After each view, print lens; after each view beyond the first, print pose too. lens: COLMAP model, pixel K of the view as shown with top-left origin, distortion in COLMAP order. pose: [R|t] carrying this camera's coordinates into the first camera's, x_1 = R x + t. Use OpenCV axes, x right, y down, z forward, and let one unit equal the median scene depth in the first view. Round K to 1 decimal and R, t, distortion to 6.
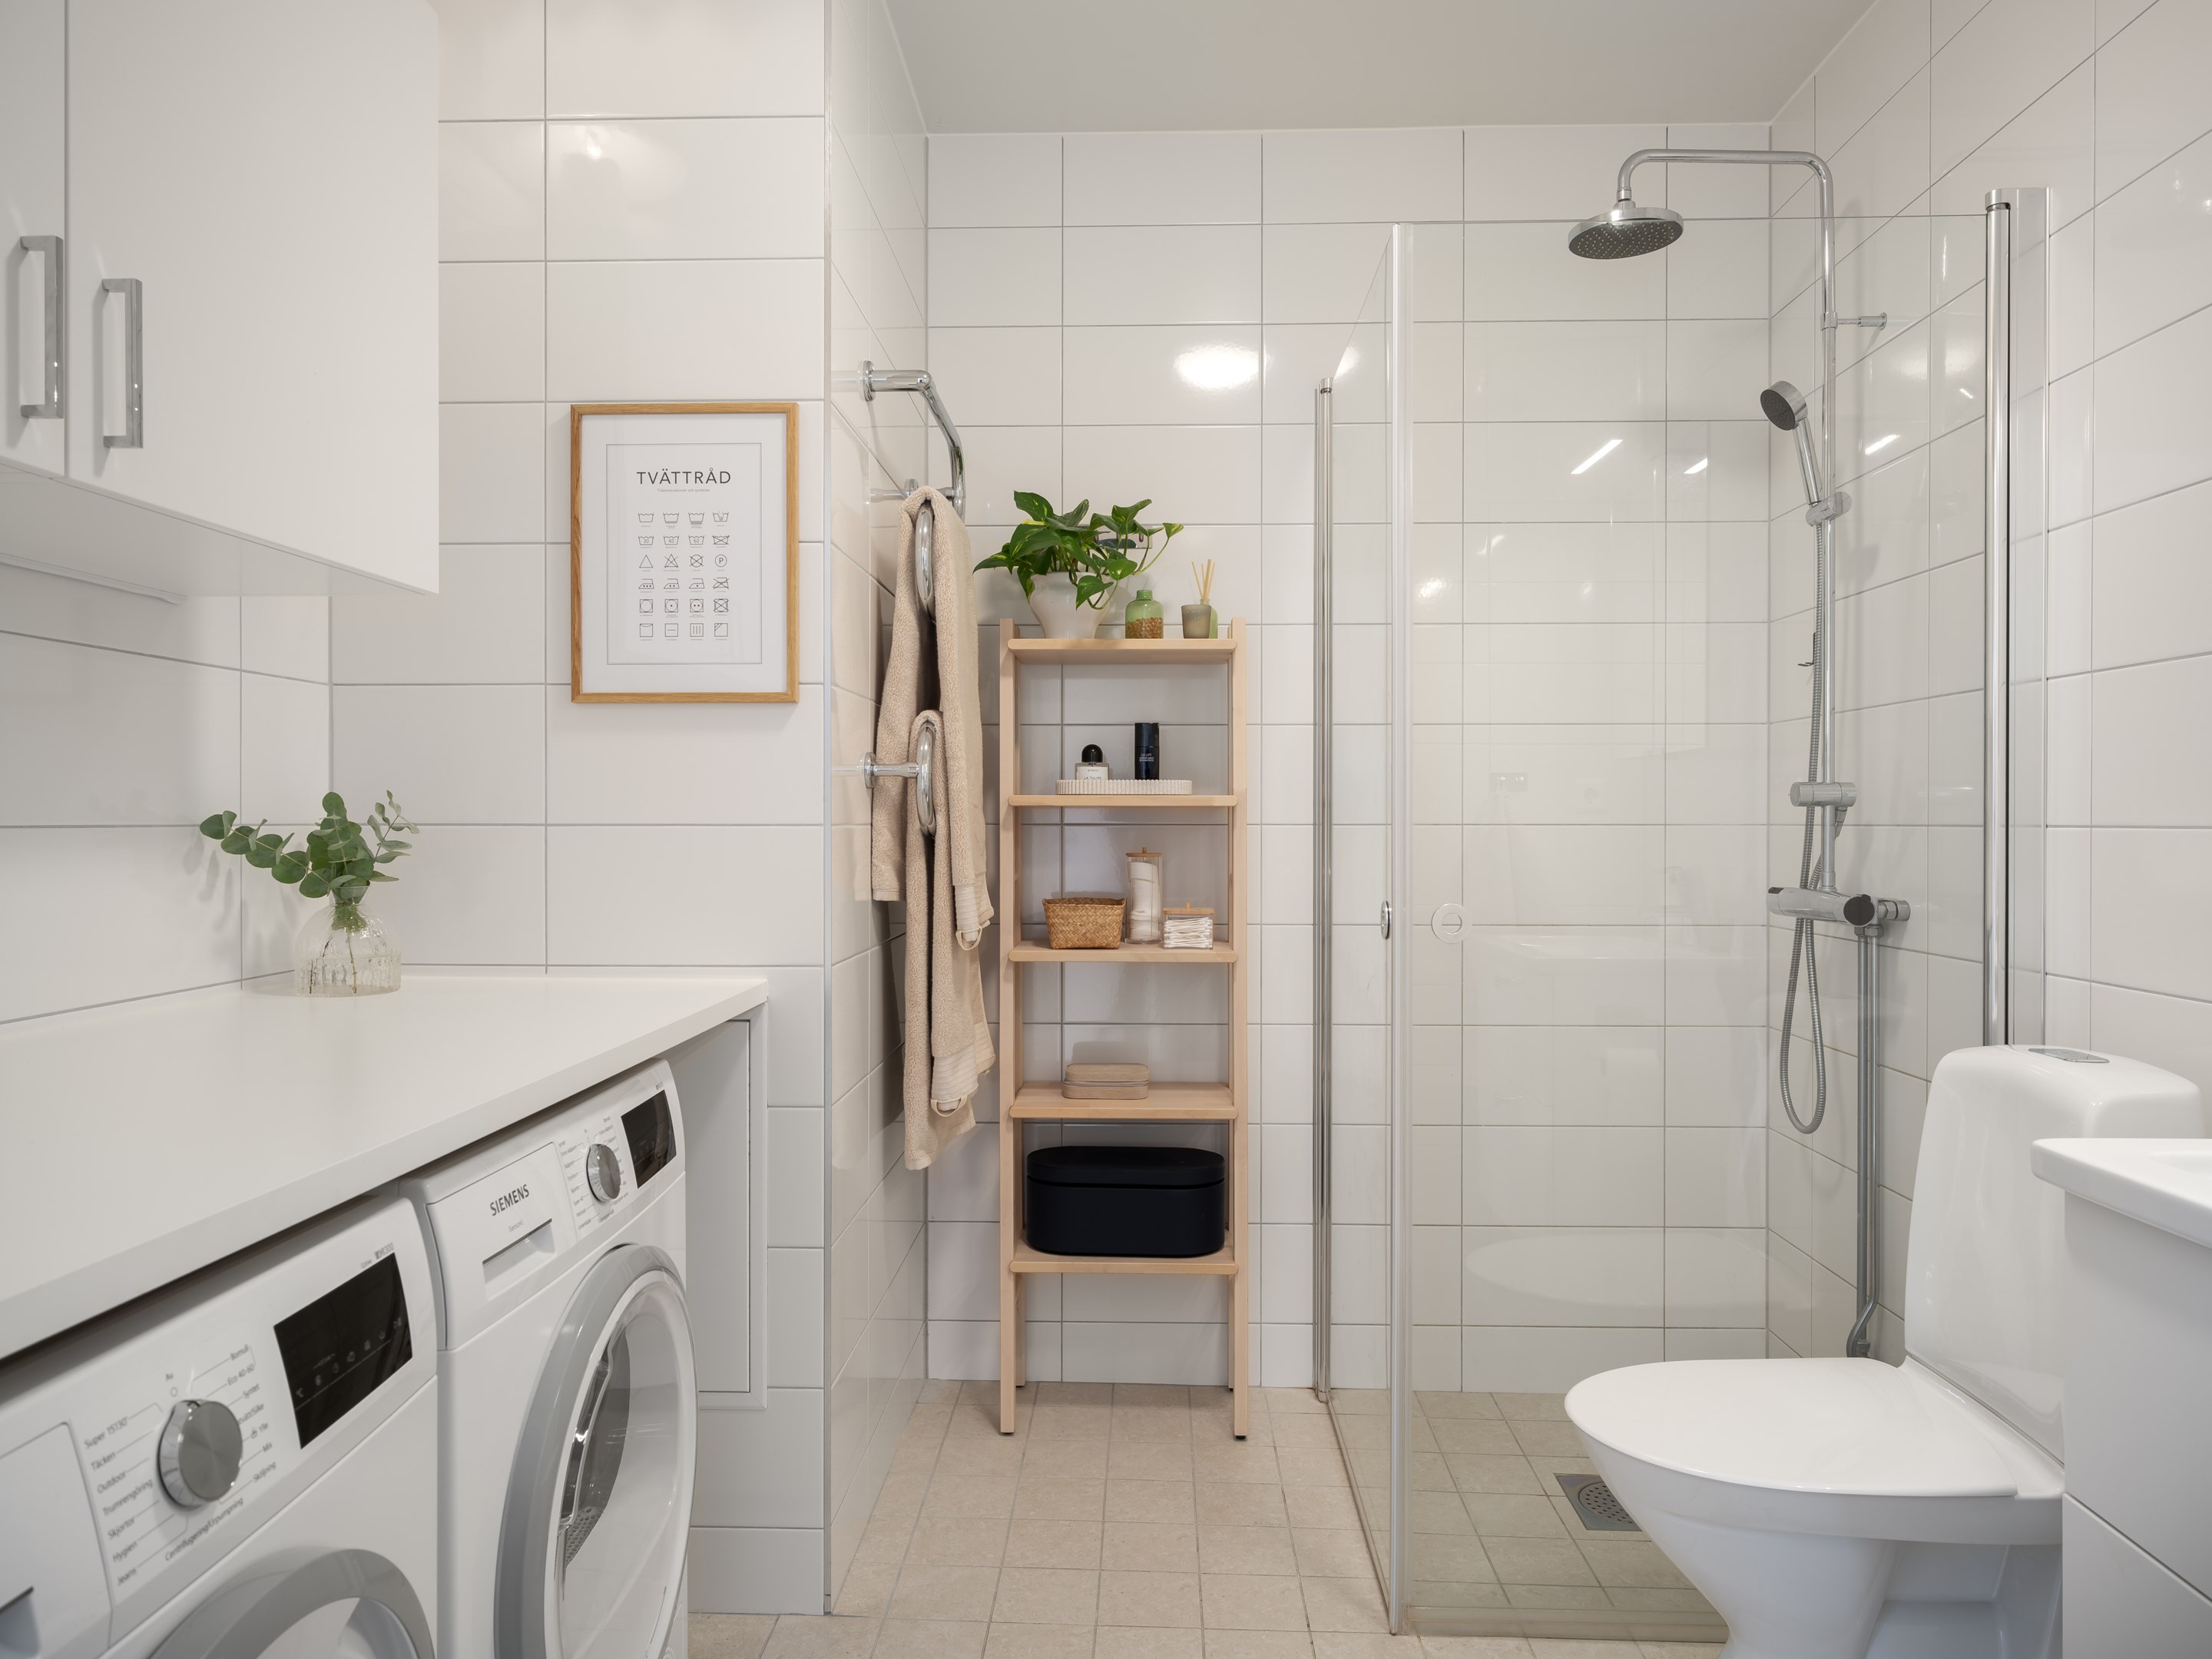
lens RADIAL K [[1435.3, 0, 1084.7], [0, 1435.3, 833.0], [0, 0, 1]] dist [-0.000106, 0.001807]
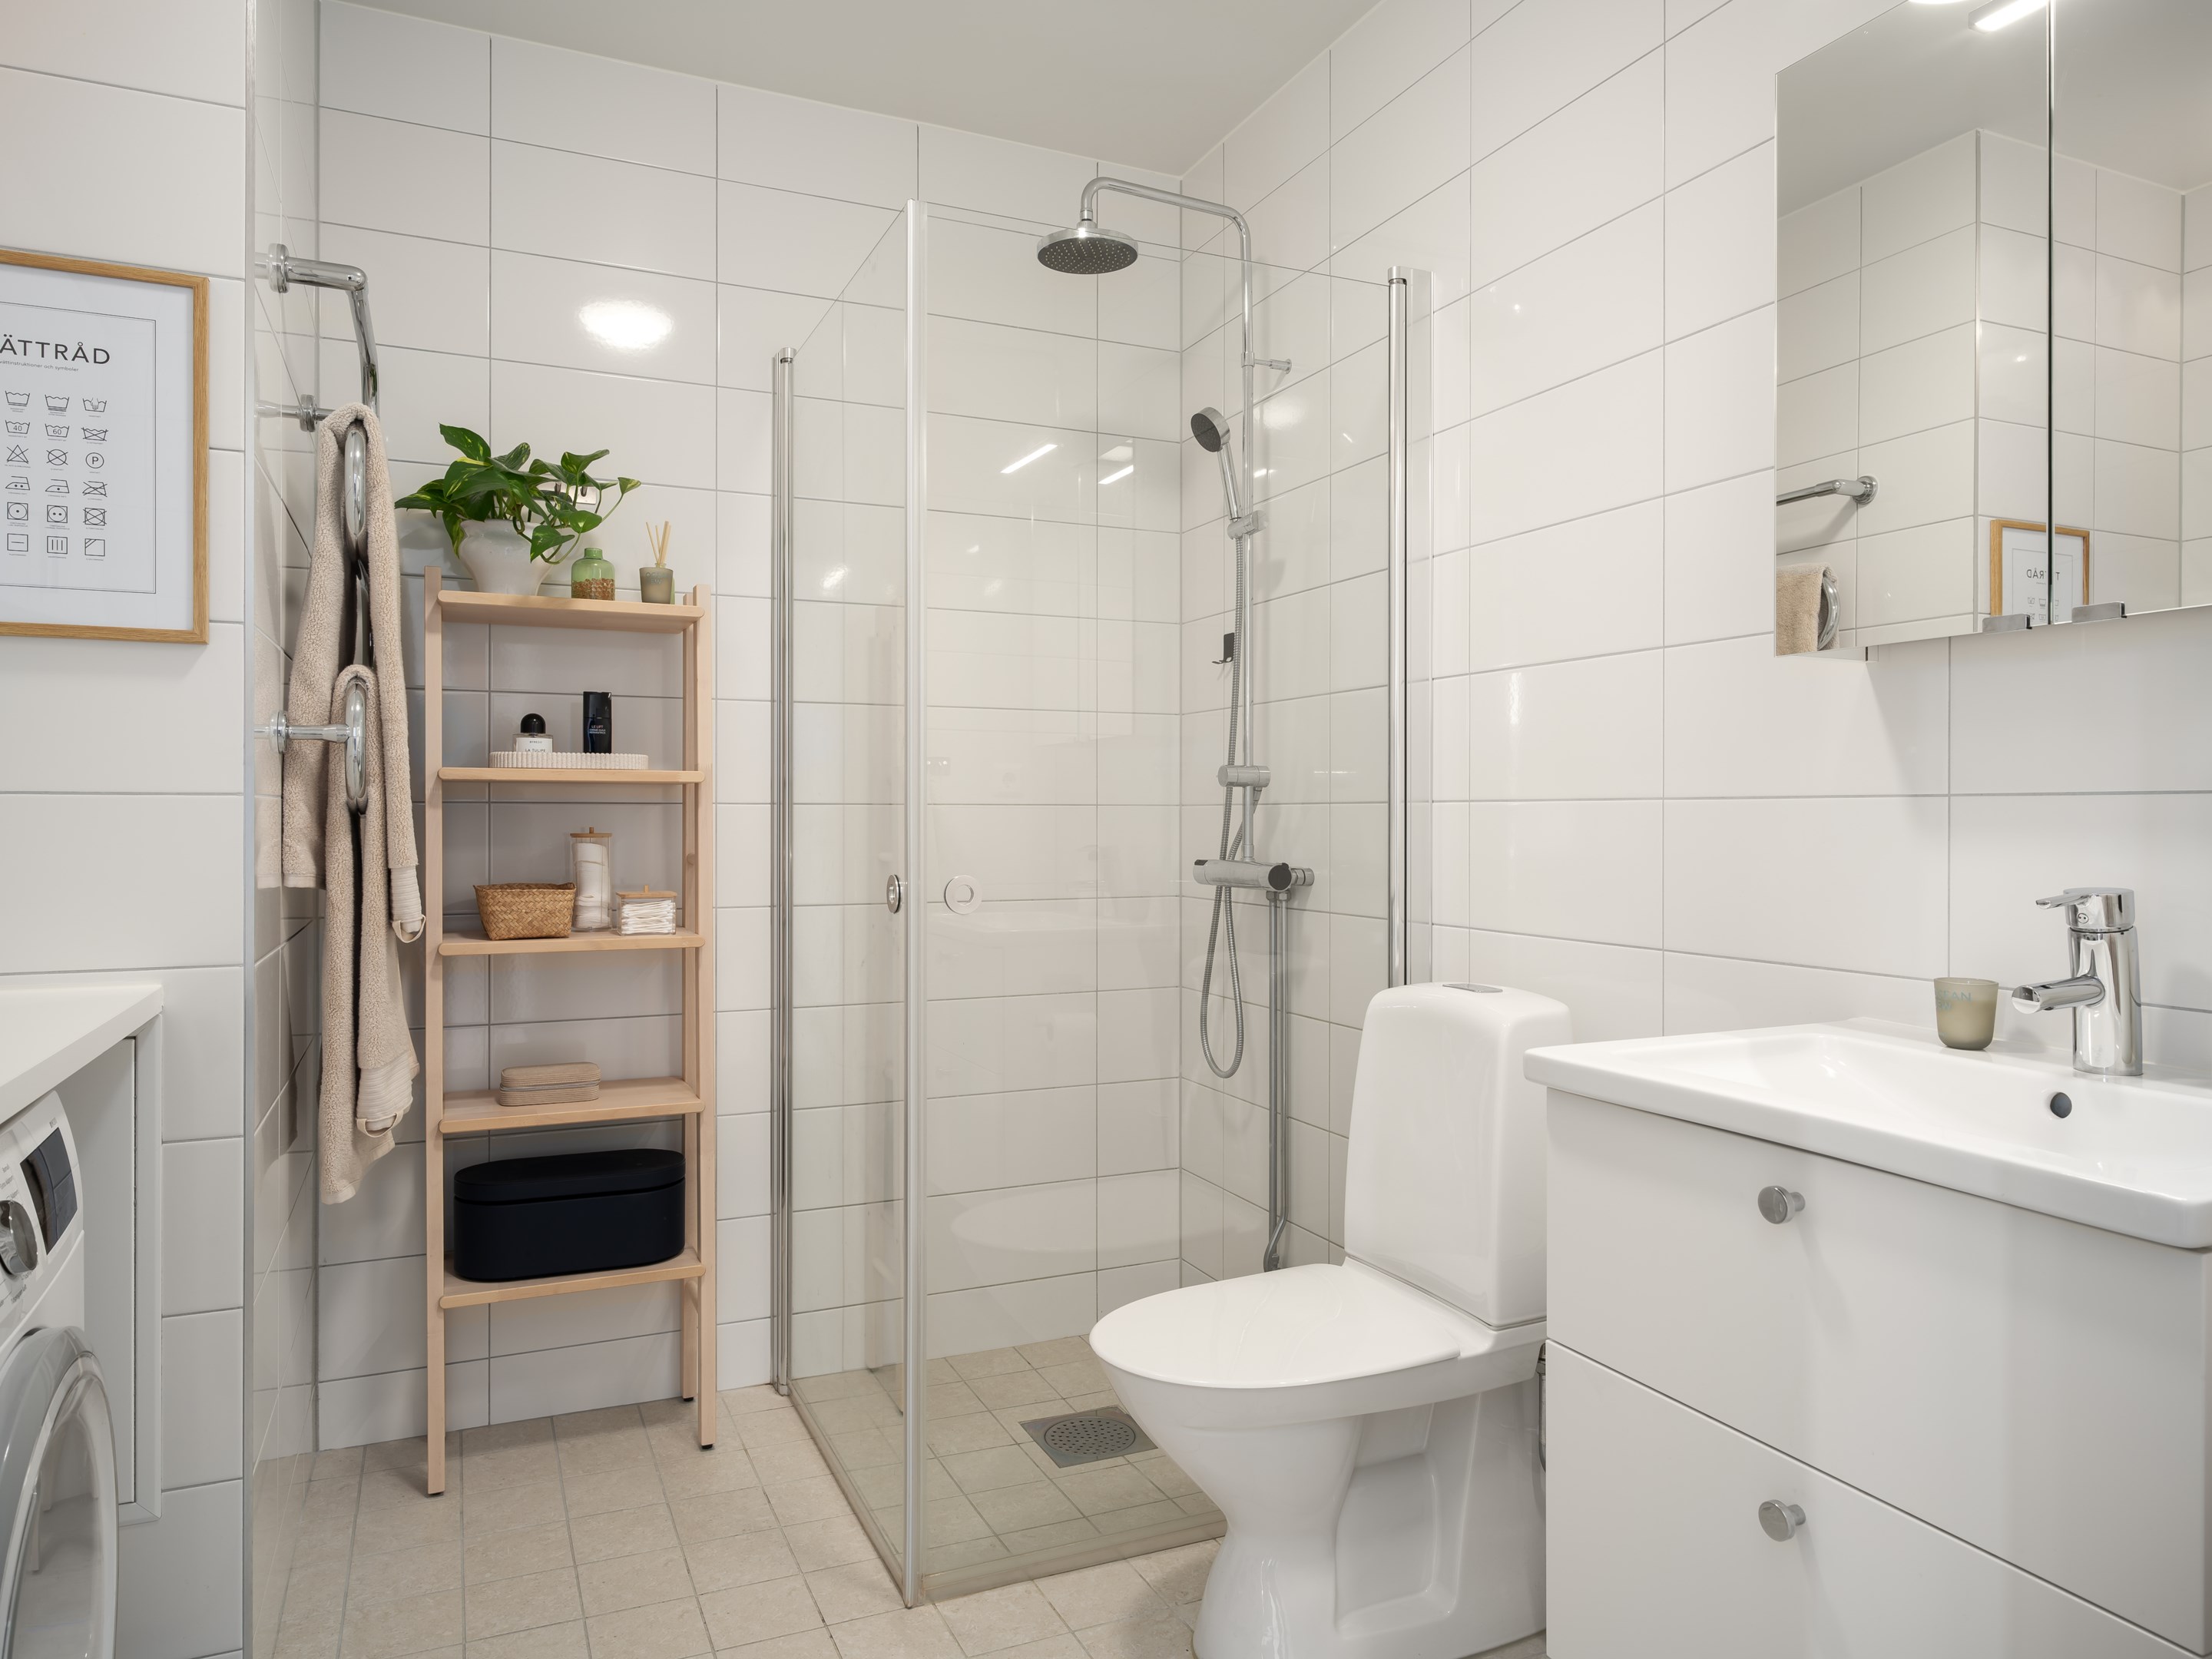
lens RADIAL K [[1435.3, 0, 1095.8], [0, 1435.3, 818.2], [0, 0, 1]] dist [-0.000106, 0.001807]
pose [[0.897206, -0.000067, 0.441612, -0.090022], [0.002358, 0.999986, -0.004639, 0.011228], [-0.441606, 0.005203, 0.897194, 0.035717]]
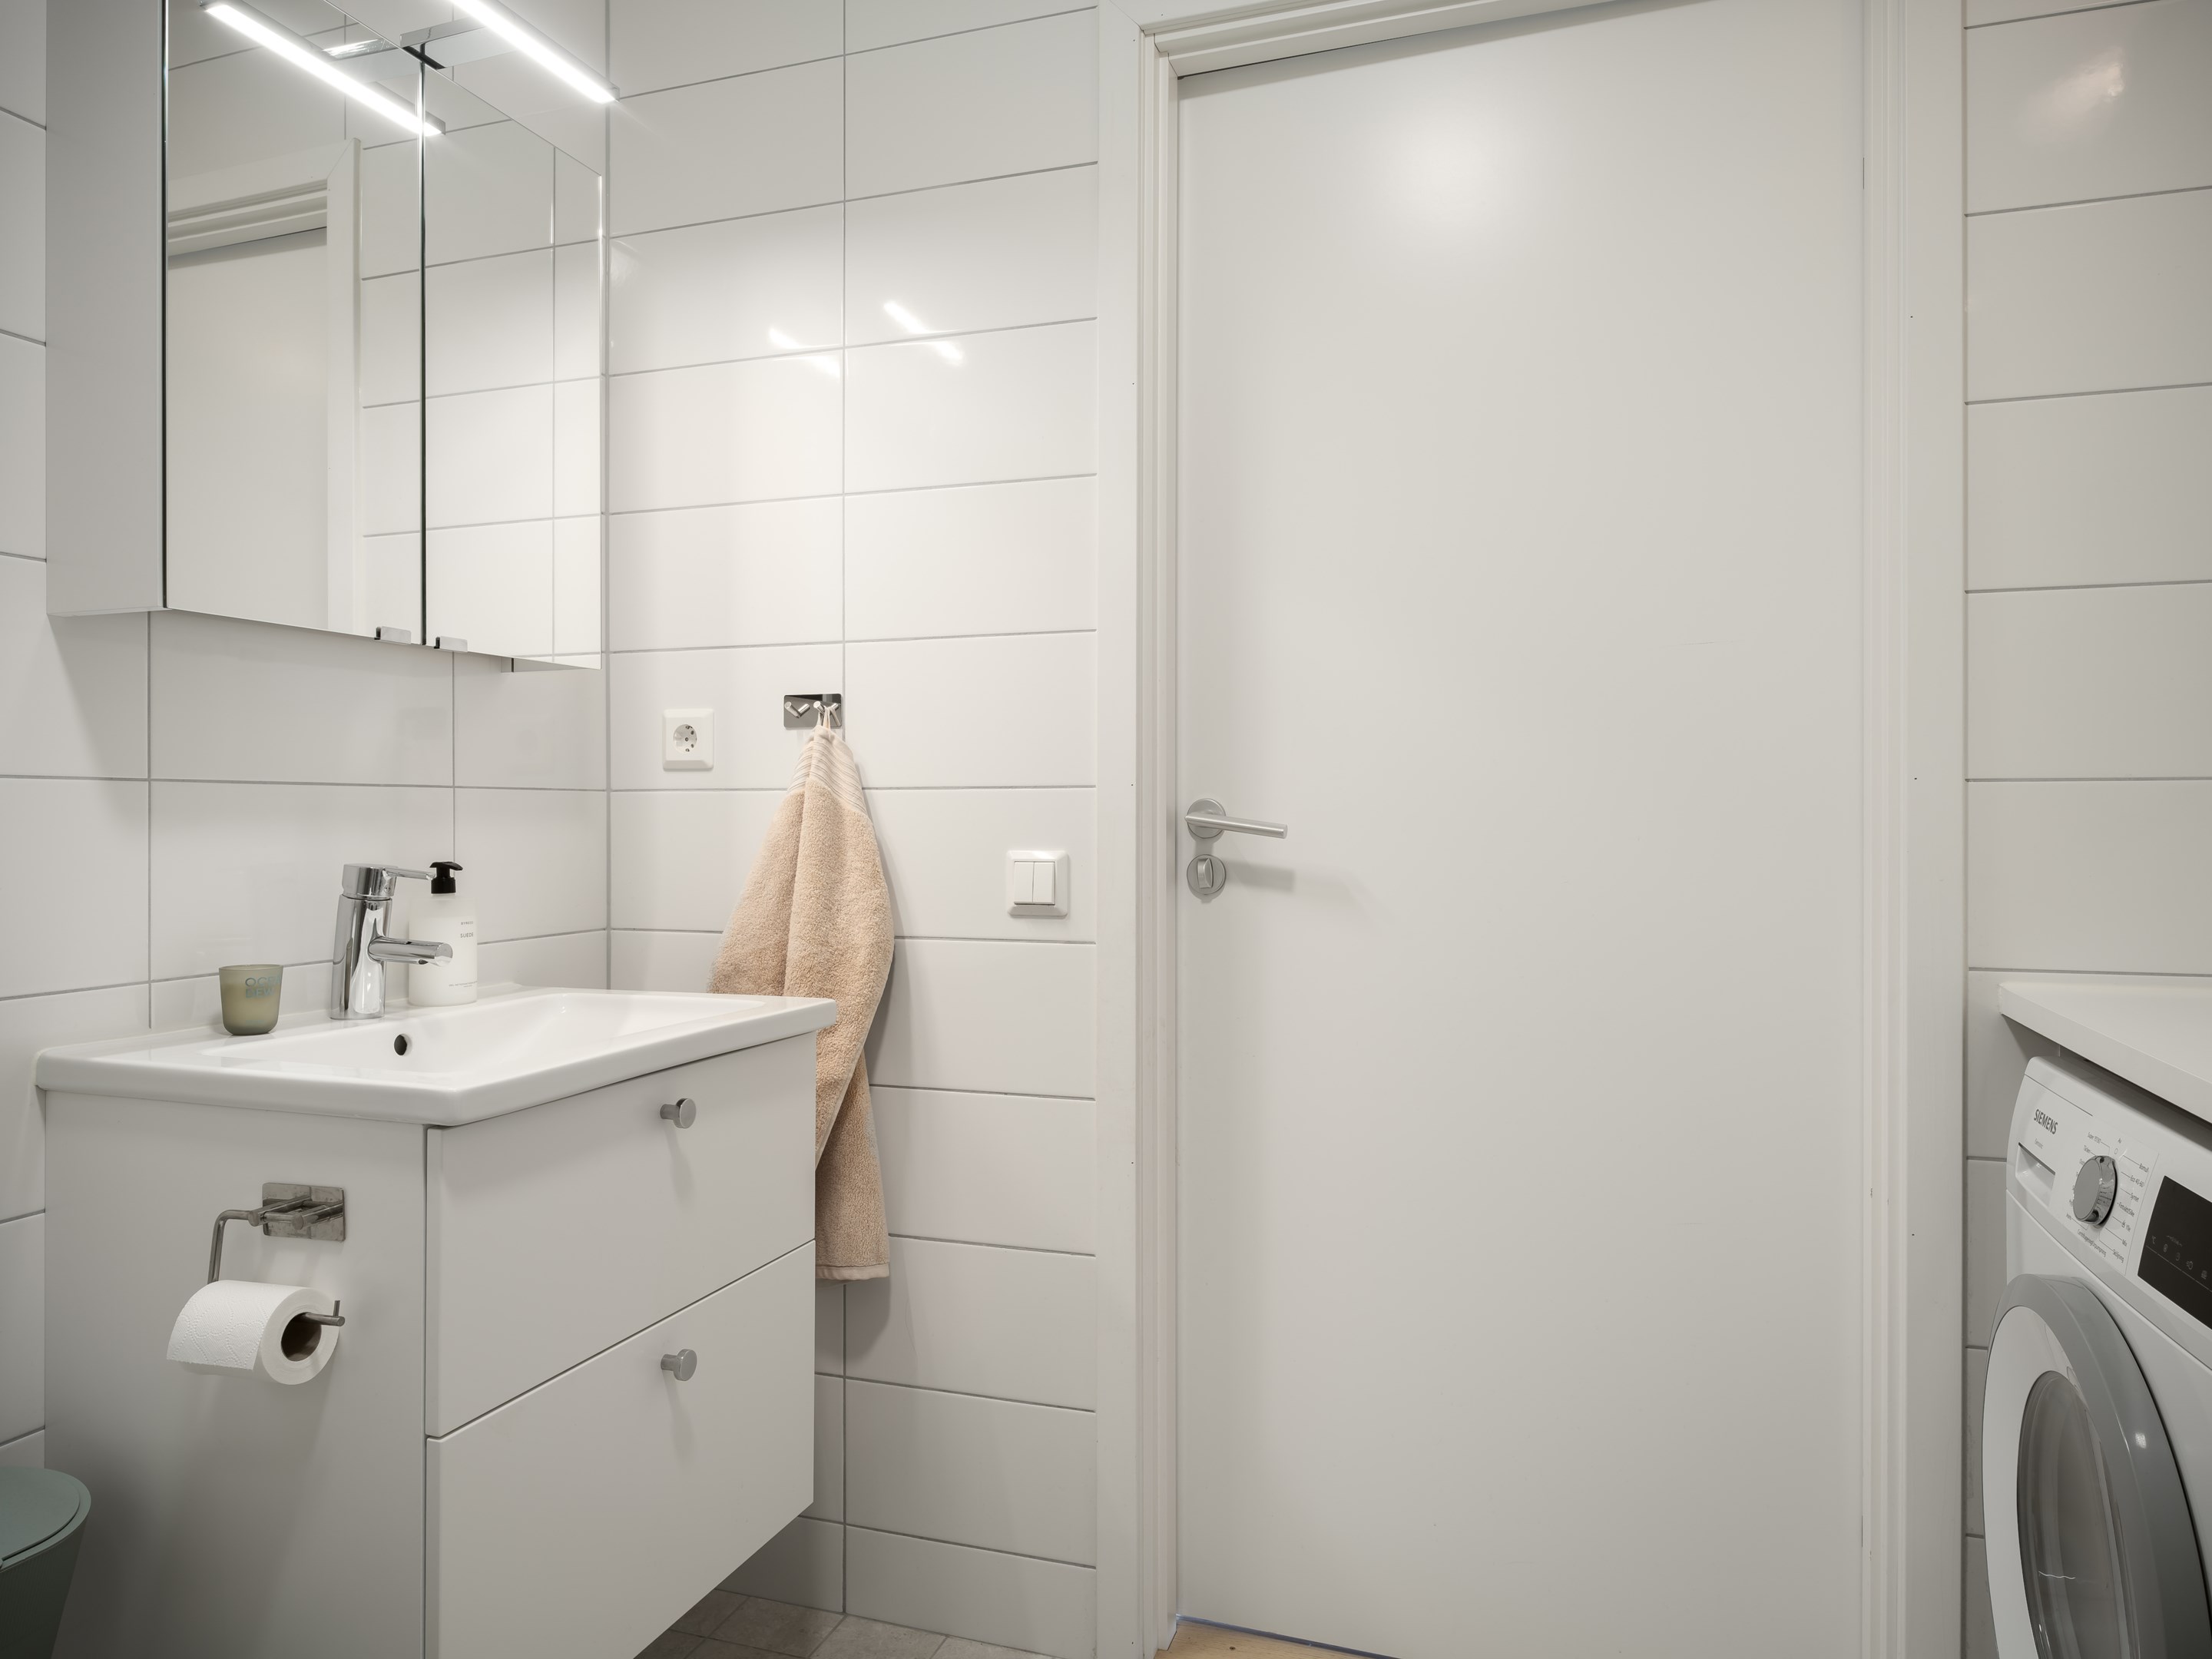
lens RADIAL K [[1435.3, 0, 1105.8], [0, 1435.3, 826.1], [0, 0, 1]] dist [-0.000106, 0.001807]
pose [[-0.957006, -0.001108, 0.290065, 0.041790], [0.001164, 0.999970, 0.007662, 0.016234], [-0.290064, 0.007670, -0.956976, 1.631550]]
